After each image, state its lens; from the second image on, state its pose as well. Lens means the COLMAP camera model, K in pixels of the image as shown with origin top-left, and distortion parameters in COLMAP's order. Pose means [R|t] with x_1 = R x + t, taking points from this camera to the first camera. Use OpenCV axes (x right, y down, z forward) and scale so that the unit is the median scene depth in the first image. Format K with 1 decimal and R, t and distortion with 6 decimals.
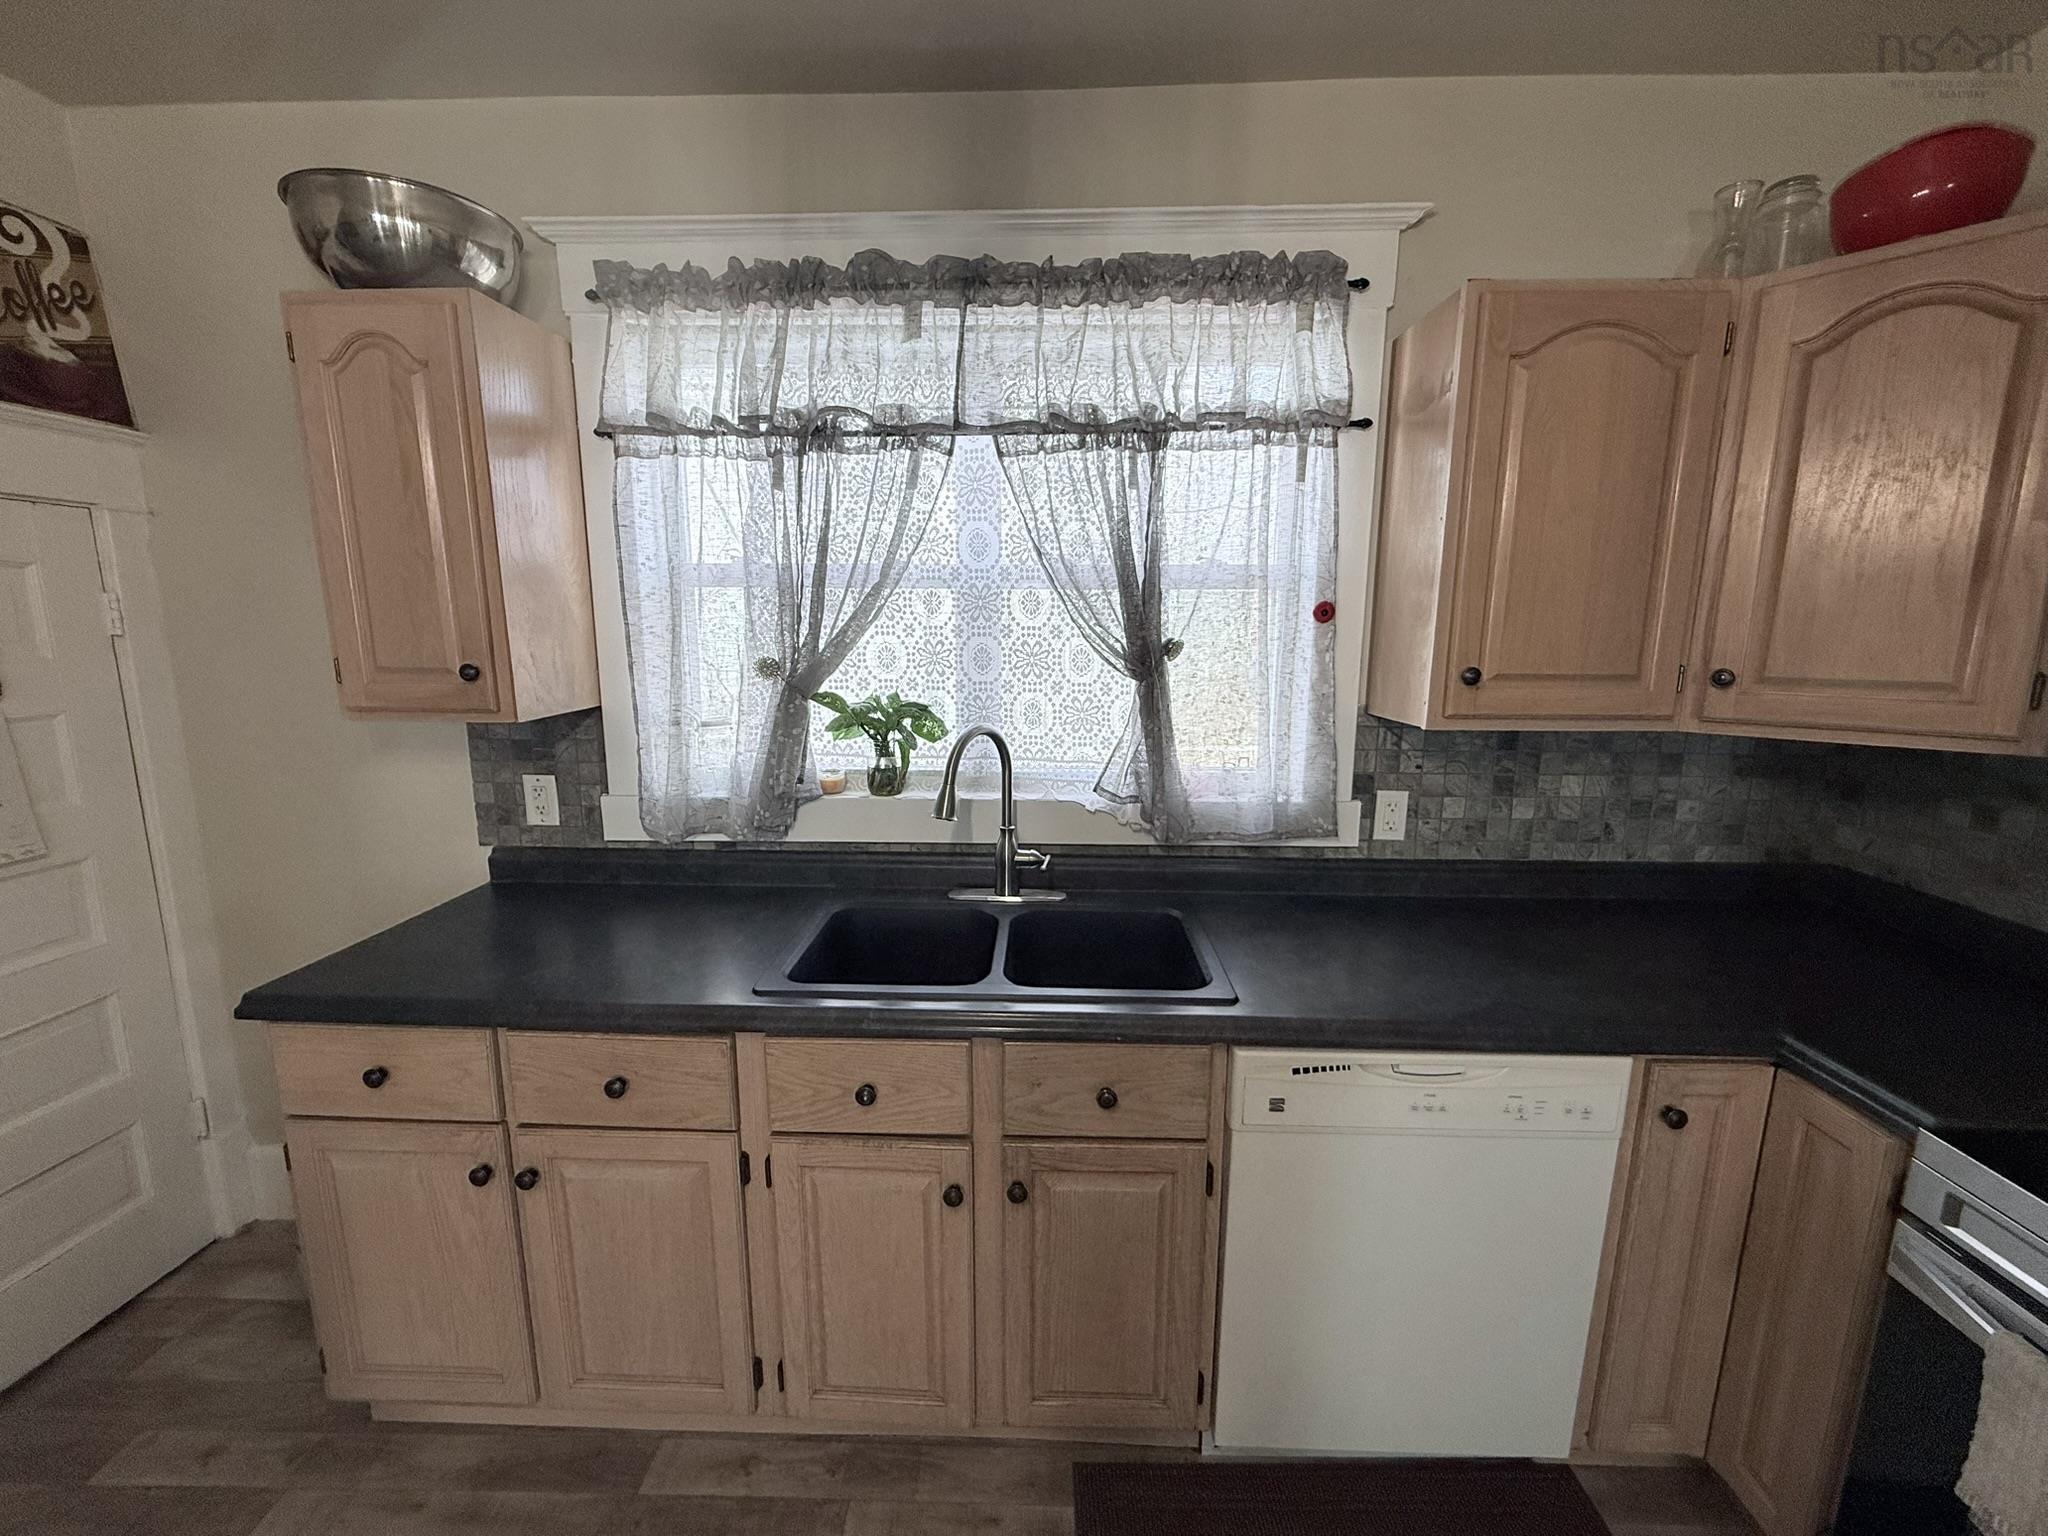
lens RADIAL K [[818.0, 0, 1022.3], [0, 818.0, 768.3], [0, 0, 1]] dist [-0.000471, 0.000042]
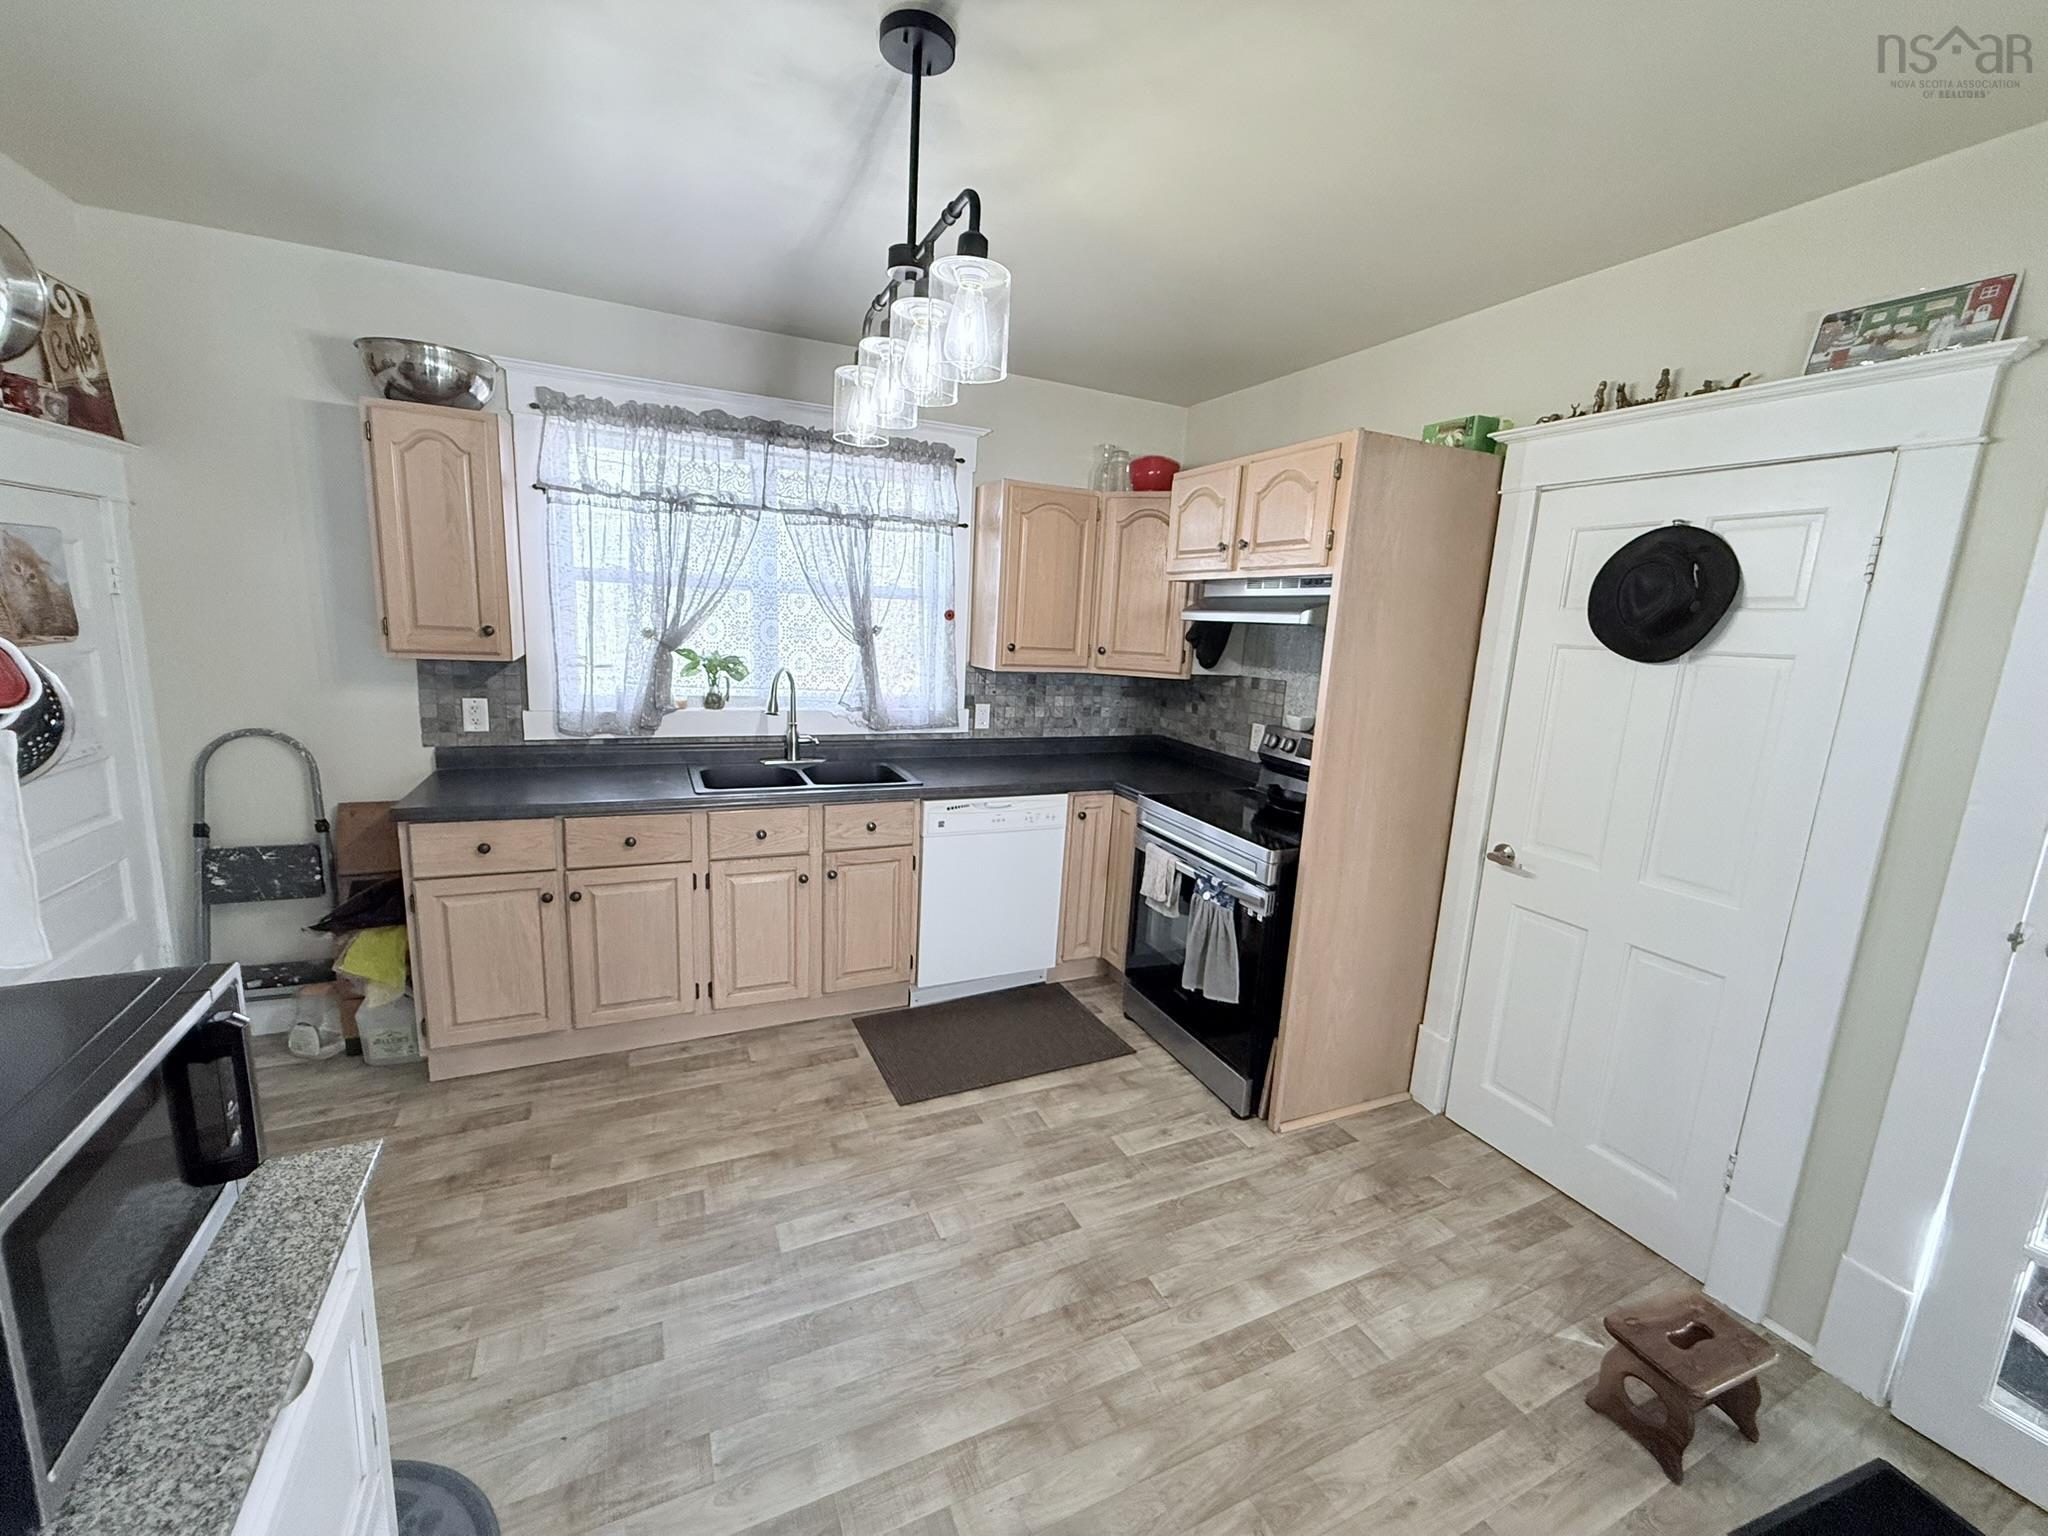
lens RADIAL K [[818.0, 0, 1025.6], [0, 818.0, 766.9], [0, 0, 1]] dist [-0.000471, 0.000042]
pose [[0.891643, -0.040623, 0.450913, -0.414314], [0.028944, 0.999044, 0.032769, 0.132309], [-0.451813, -0.016167, 0.891966, -0.953974]]
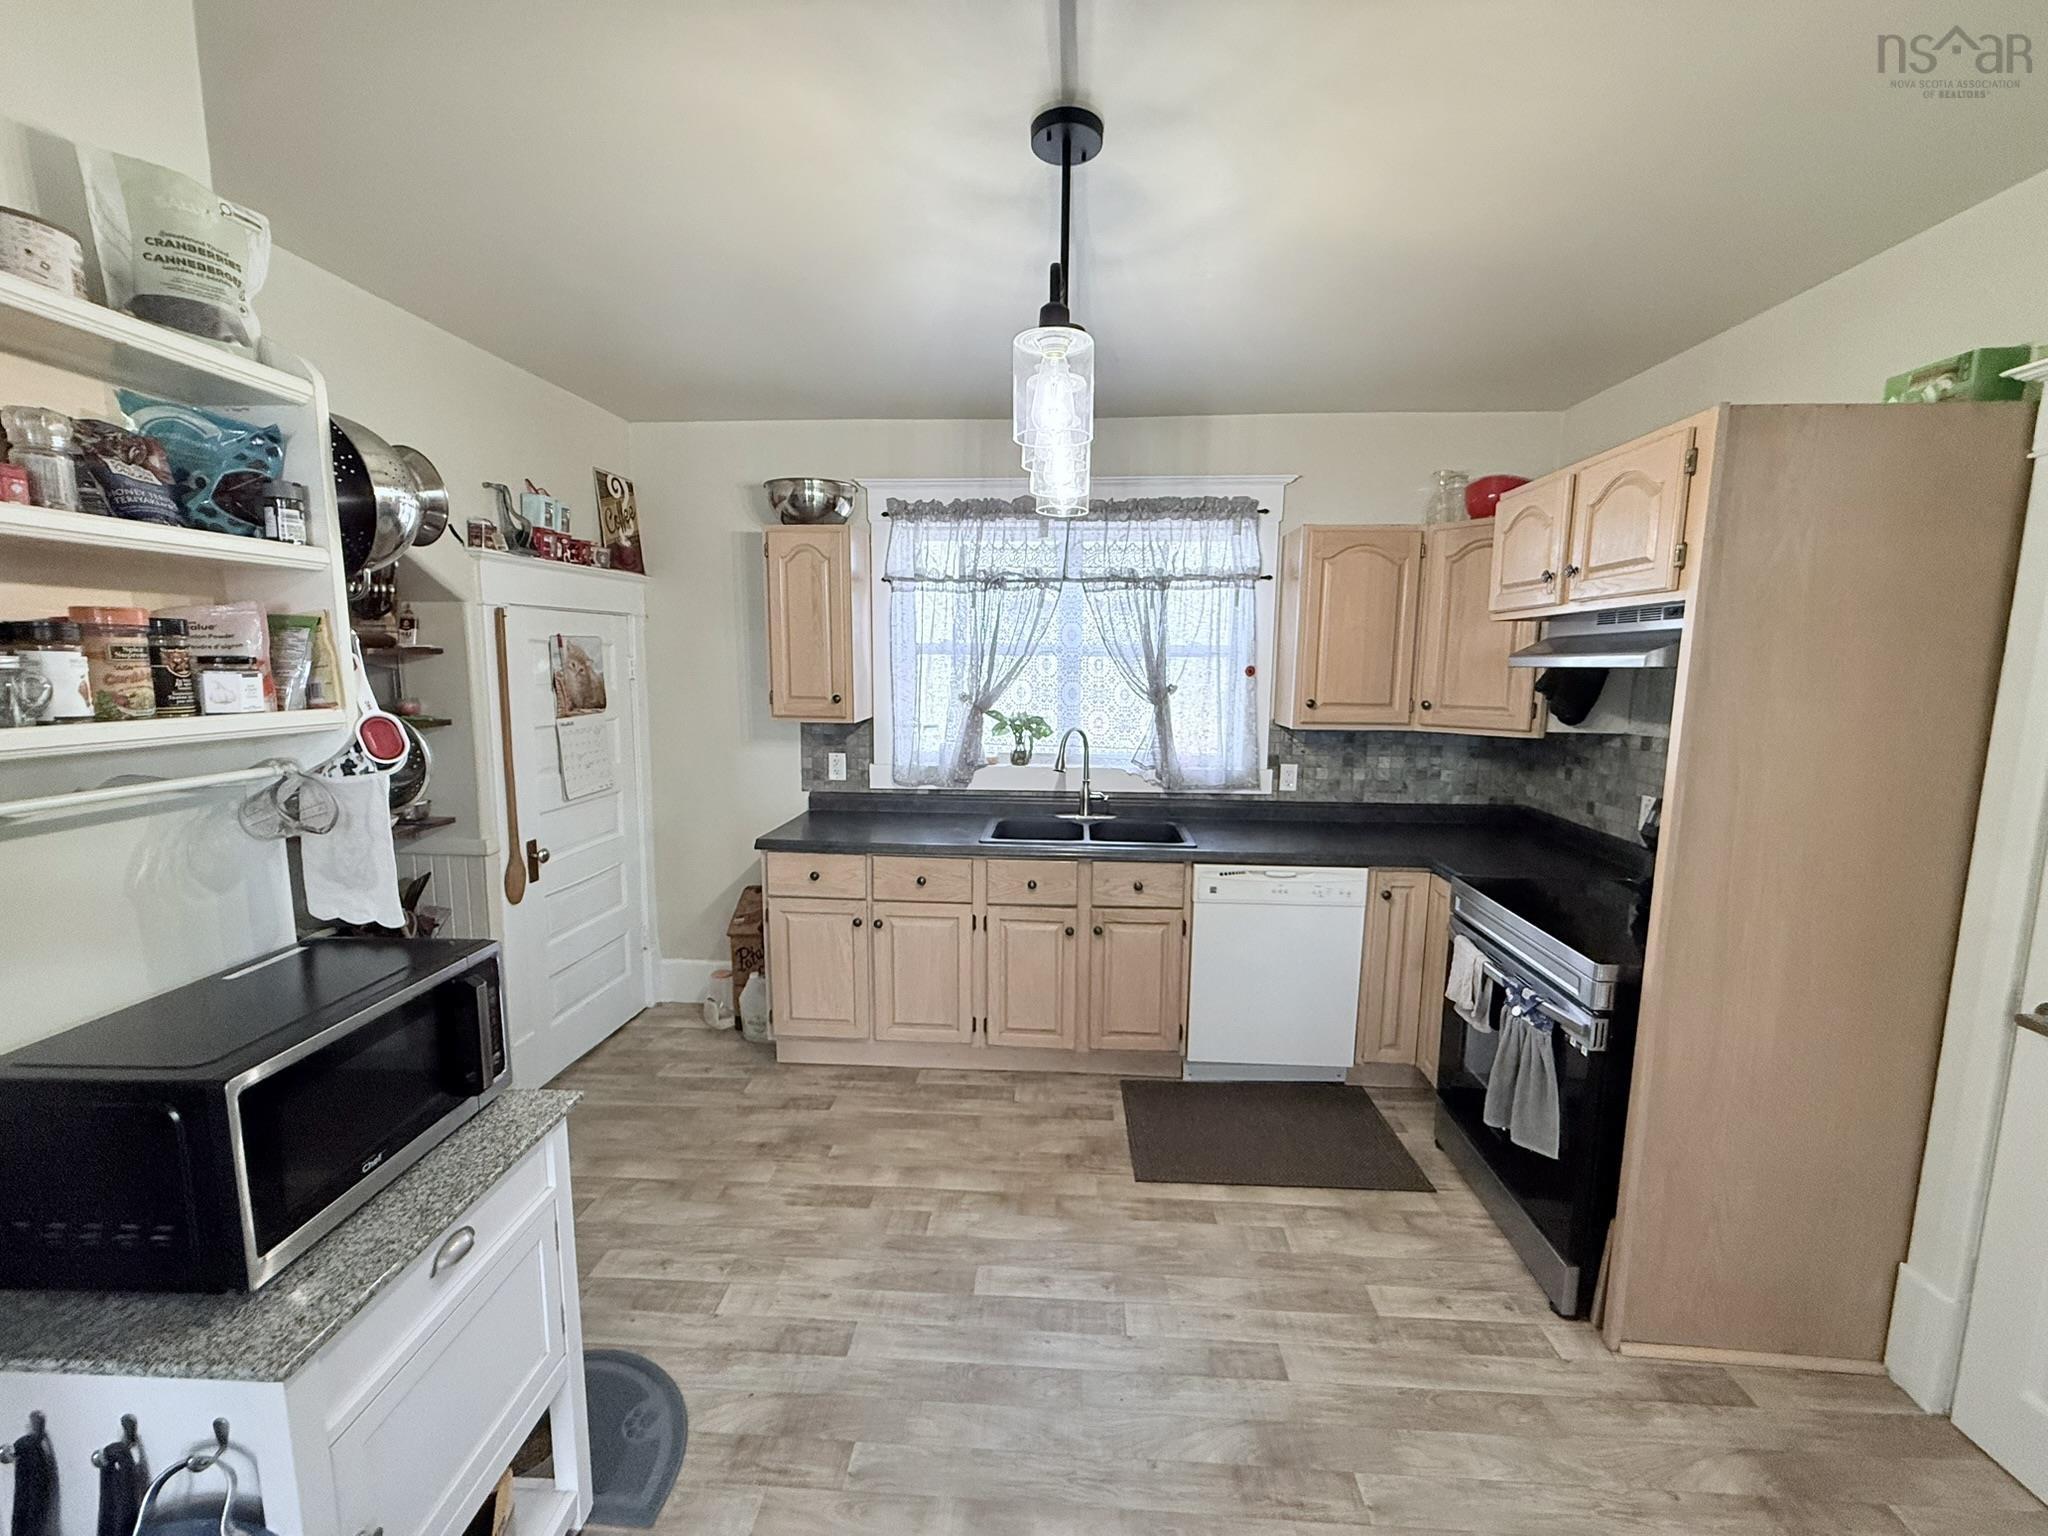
lens RADIAL K [[818.0, 0, 1023.9], [0, 818.0, 767.4], [0, 0, 1]] dist [-0.000471, 0.000042]
pose [[0.999541, 0.009272, -0.028834, -0.117190], [-0.010415, 0.999155, -0.039758, 0.127405], [0.028441, 0.040040, 0.998793, -0.995270]]
